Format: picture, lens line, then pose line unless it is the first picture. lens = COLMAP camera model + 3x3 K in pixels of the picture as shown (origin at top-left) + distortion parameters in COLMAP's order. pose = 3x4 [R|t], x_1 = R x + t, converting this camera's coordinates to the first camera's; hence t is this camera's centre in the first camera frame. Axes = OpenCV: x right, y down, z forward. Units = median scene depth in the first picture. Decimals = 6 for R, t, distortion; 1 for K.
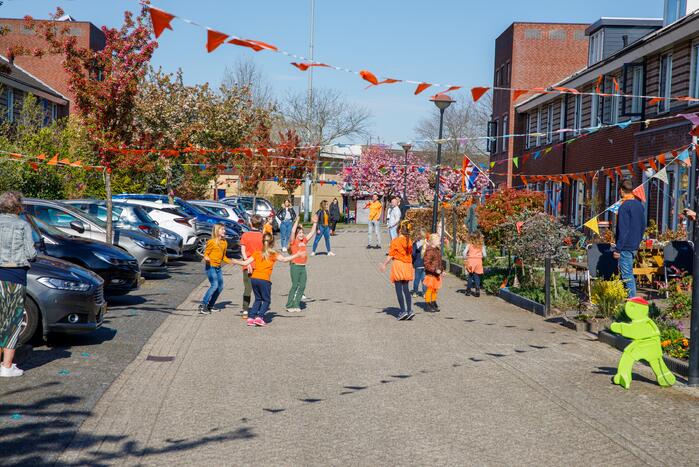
lens RADIAL K [[569.1, 0, 349.5], [0, 569.1, 233.5], [0, 0, 1]] dist [-0.086364, 0.111421]
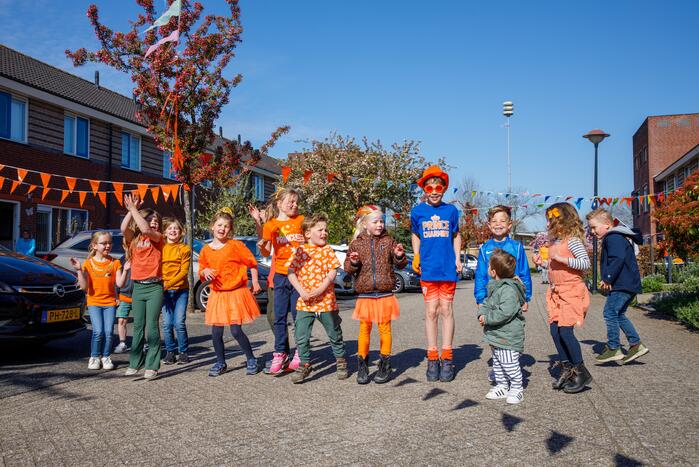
lens RADIAL K [[569.1, 0, 349.5], [0, 569.1, 233.5], [0, 0, 1]] dist [-0.086364, 0.111421]
pose [[0.964696, -0.050881, -0.258403, -0.071240], [0.036318, 0.997487, -0.060826, -0.034379], [0.260849, 0.049294, 0.964120, -0.490847]]
